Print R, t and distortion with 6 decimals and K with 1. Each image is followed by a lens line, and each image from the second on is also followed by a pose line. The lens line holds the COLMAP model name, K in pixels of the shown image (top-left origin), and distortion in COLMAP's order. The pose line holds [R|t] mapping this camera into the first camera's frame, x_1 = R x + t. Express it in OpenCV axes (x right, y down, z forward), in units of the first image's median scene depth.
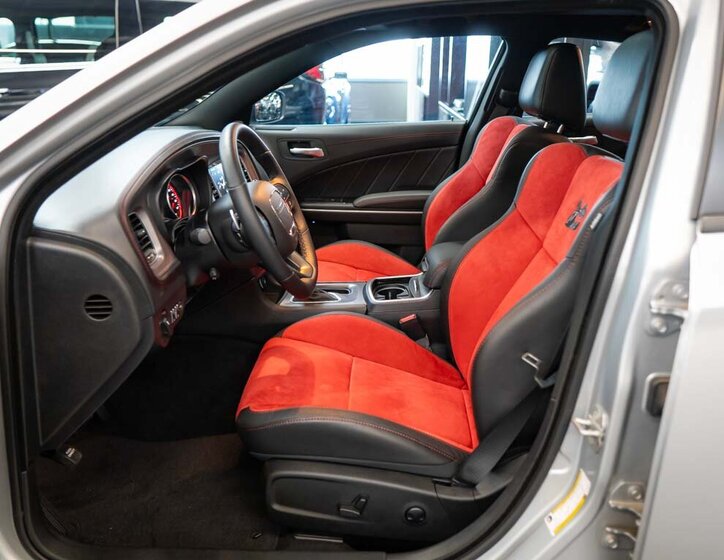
lens RADIAL K [[623.7, 0, 361.8], [0, 623.7, 258.9], [0, 0, 1]] dist [-0.003546, 0.002919]
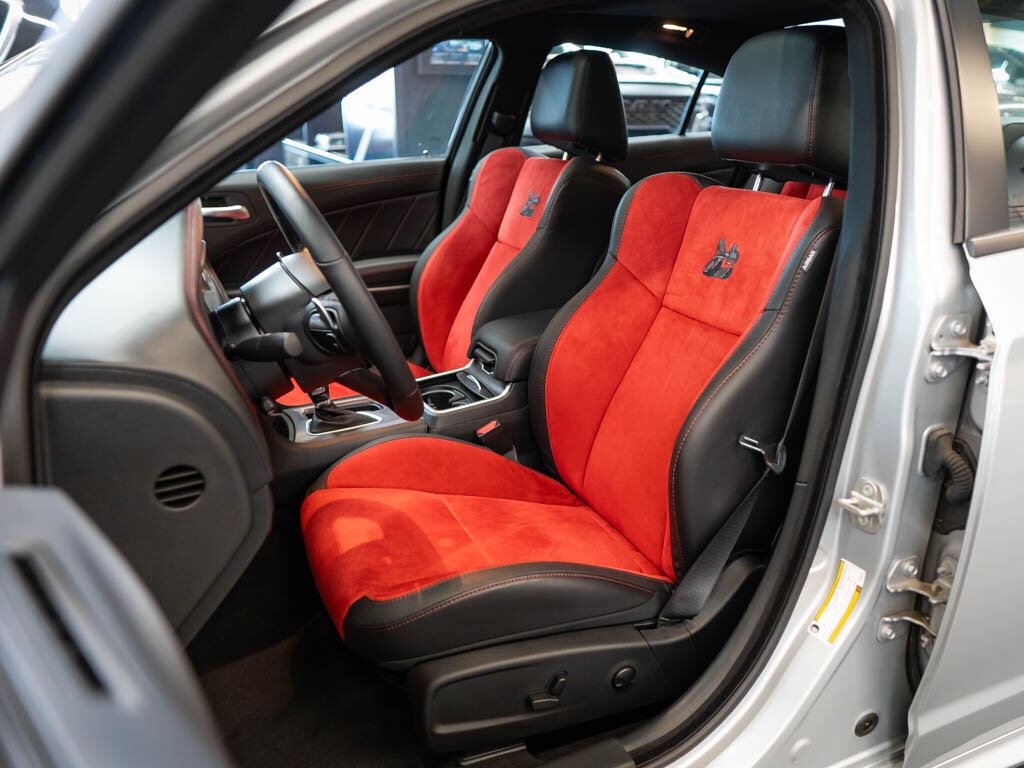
lens RADIAL K [[820.1, 0, 498.3], [0, 820.1, 375.9], [0, 0, 1]] dist [-0.002772, -0.001101]
pose [[0.894690, -0.145416, 0.422355, -0.358206], [0.133198, 0.989363, 0.058477, -0.021374], [-0.426366, 0.003938, 0.904542, 0.153231]]
